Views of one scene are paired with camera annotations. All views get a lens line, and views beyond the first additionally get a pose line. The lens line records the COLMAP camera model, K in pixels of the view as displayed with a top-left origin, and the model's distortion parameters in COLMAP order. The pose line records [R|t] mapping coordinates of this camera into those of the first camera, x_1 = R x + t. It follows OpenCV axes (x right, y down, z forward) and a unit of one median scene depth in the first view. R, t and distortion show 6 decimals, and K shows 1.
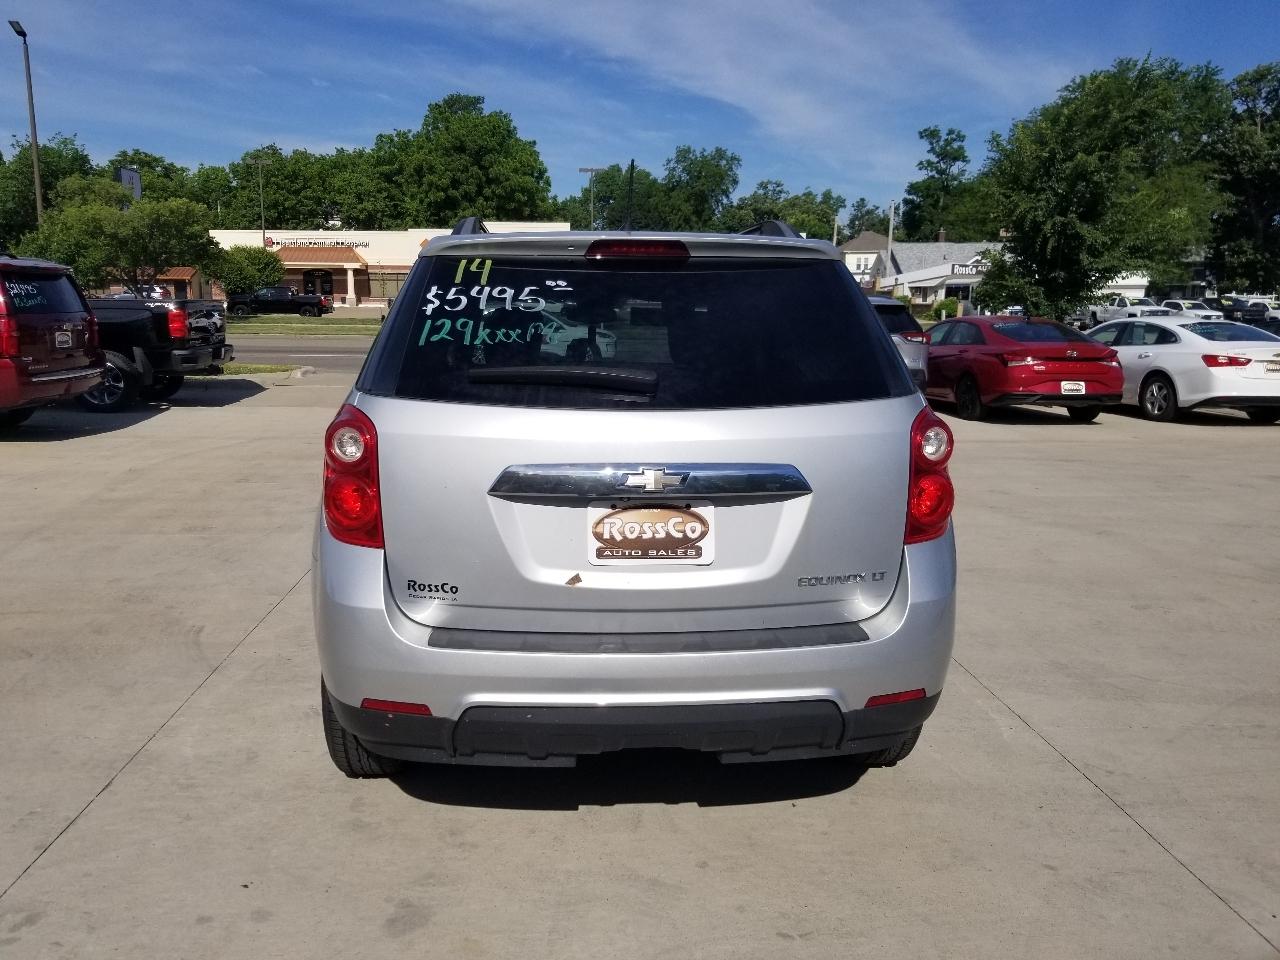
lens RADIAL K [[1007.6, 0, 630.0], [0, 1007.6, 485.7], [0, 0, 1]] dist [0.030595, -0.059361]
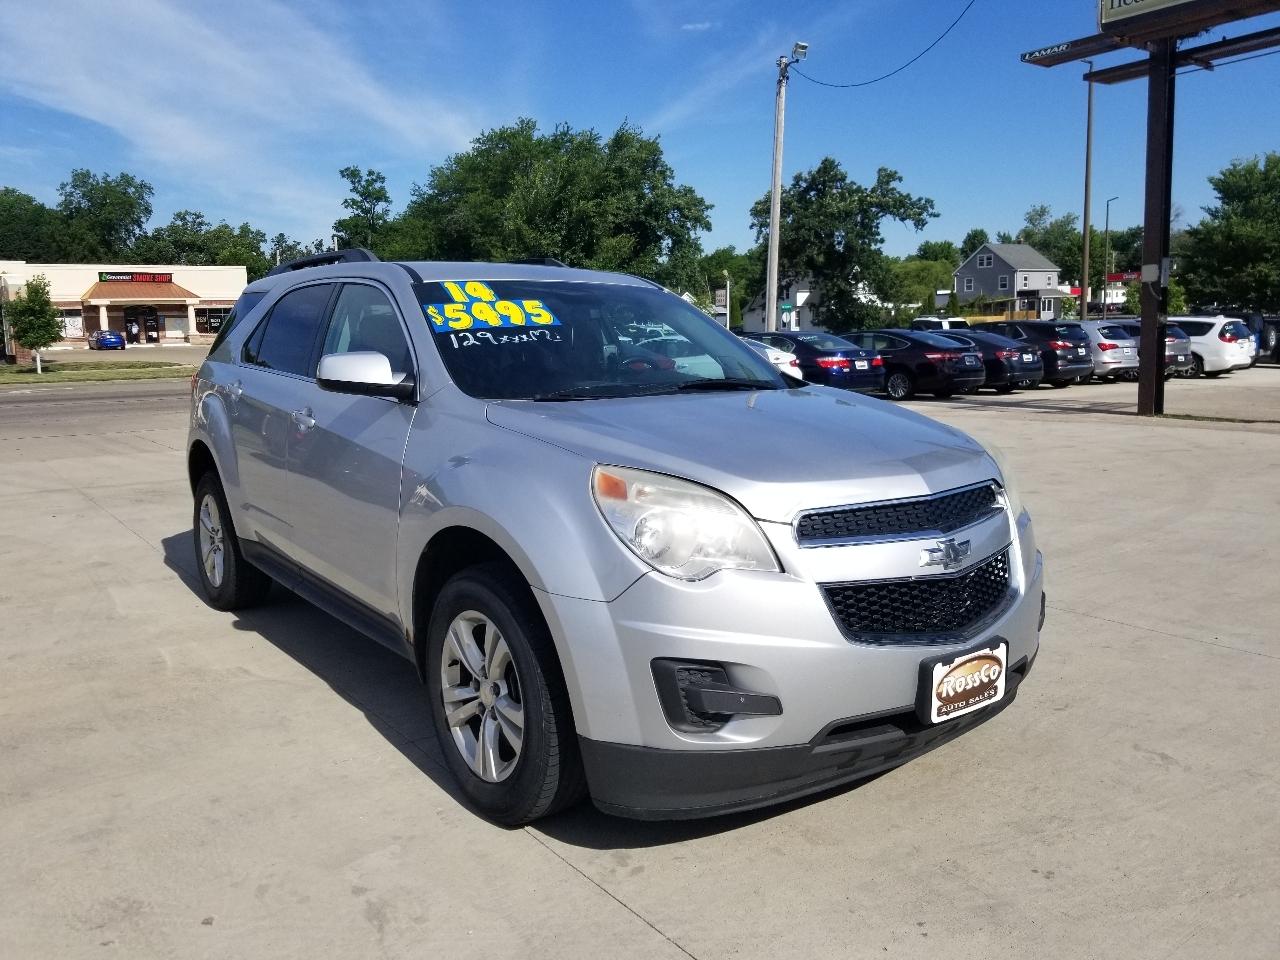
lens RADIAL K [[1007.6, 0, 647.0], [0, 1007.6, 467.6], [0, 0, 1]] dist [0.030595, -0.059361]
pose [[0.833130, -0.095081, 0.544843, -0.054126], [0.123506, 0.992220, -0.015703, 0.001871], [-0.539111, 0.080374, 0.838391, 0.002603]]
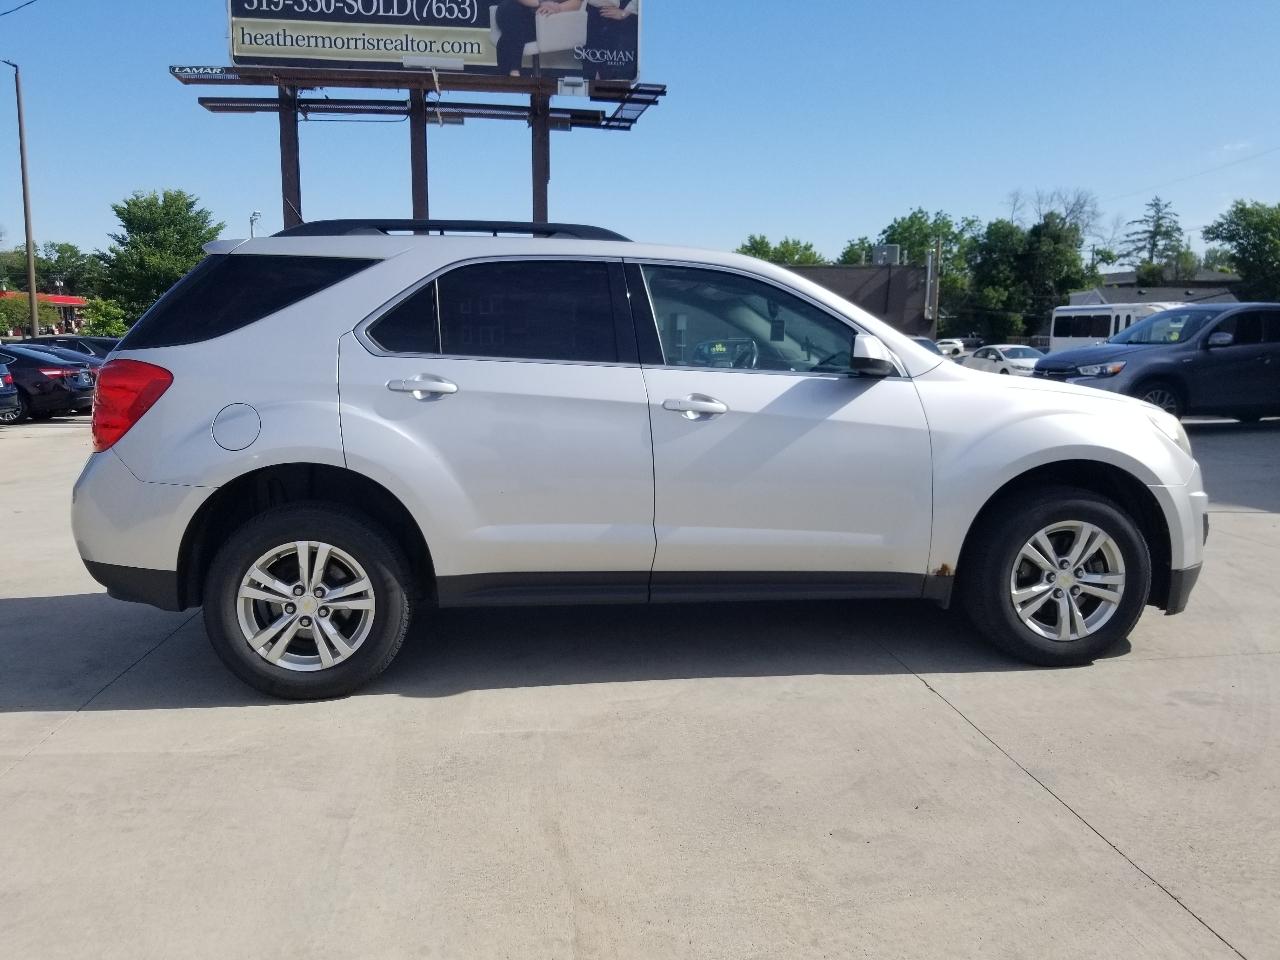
lens RADIAL K [[1007.6, 0, 625.5], [0, 1007.6, 481.4], [0, 0, 1]] dist [0.030595, -0.059361]
pose [[-0.080169, -0.135452, 0.987535, -0.129621], [0.175986, 0.973237, 0.147777, -0.018086], [-0.981123, 0.185640, -0.054186, 0.129514]]
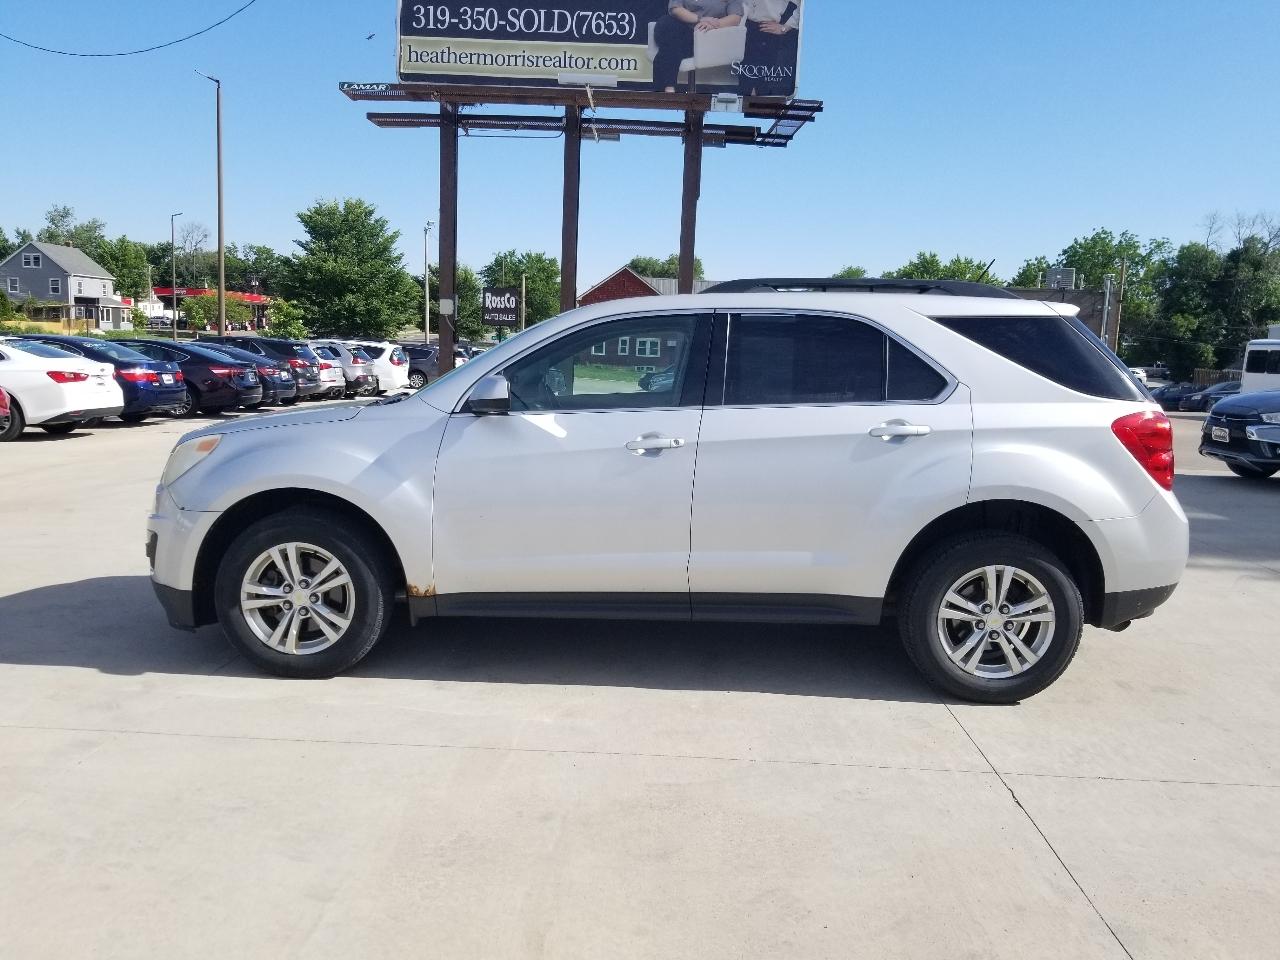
lens RADIAL K [[1007.6, 0, 636.5], [0, 1007.6, 473.3], [0, 0, 1]] dist [0.030595, -0.059361]
pose [[0.070073, -0.117356, 0.990615, -0.120073], [0.140322, 0.984341, 0.106686, -0.019780], [-0.987623, 0.131529, 0.085444, 0.118311]]
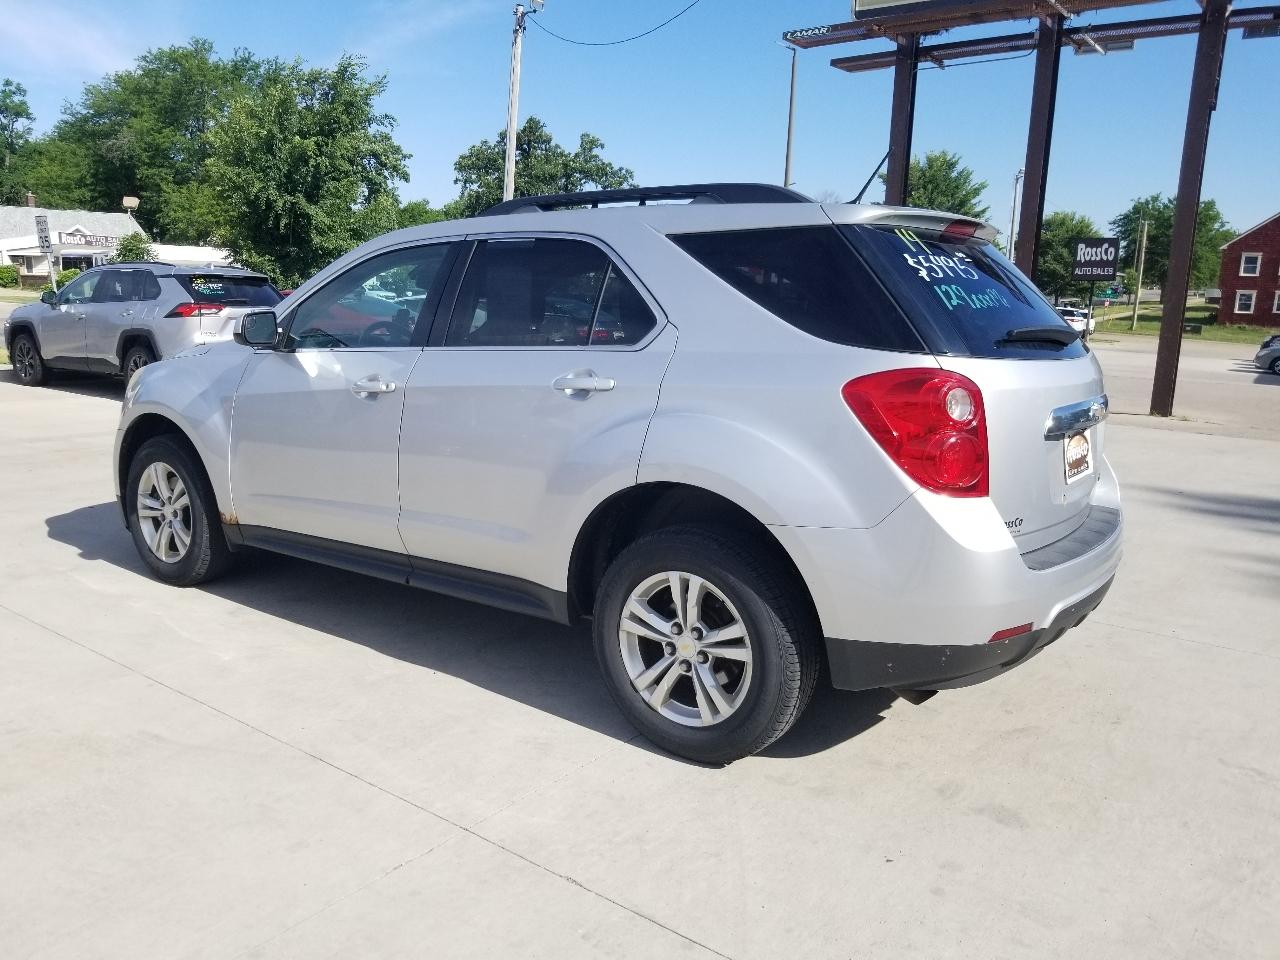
lens RADIAL K [[1007.6, 0, 627.9], [0, 1007.6, 480.9], [0, 0, 1]] dist [0.030595, -0.059361]
pose [[0.642358, -0.124744, 0.756185, -0.063281], [0.111167, 0.991396, 0.069113, -0.003358], [-0.758300, 0.039668, 0.650698, 0.027504]]
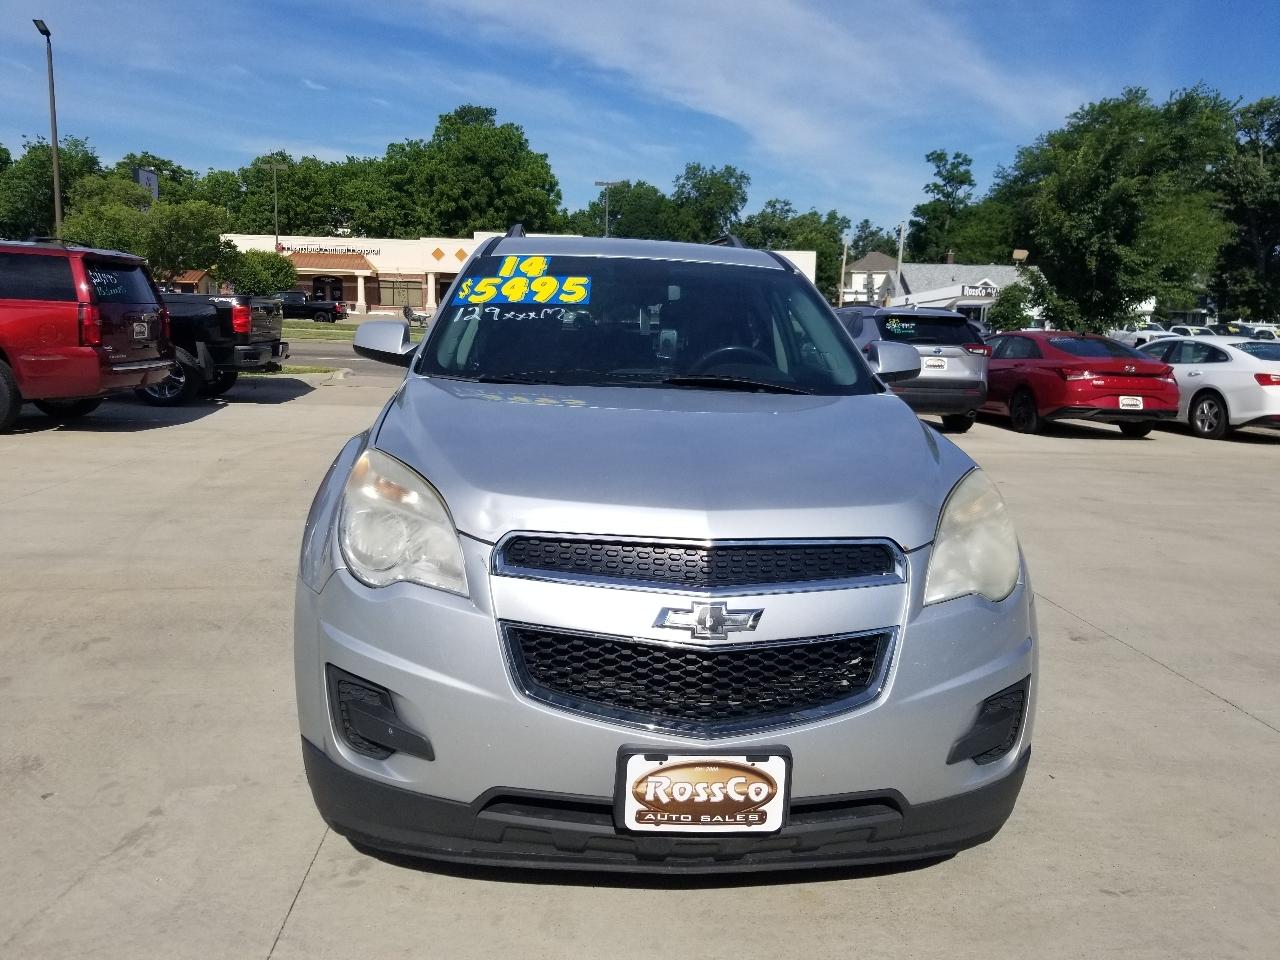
lens RADIAL K [[1007.6, 0, 635.5], [0, 1007.6, 485.4], [0, 0, 1]] dist [0.030595, -0.059361]
pose [[0.999667, 0.021232, 0.014658, -0.016592], [-0.020999, 0.999654, -0.015837, 0.002838], [-0.014989, 0.015524, 0.999767, -0.000991]]
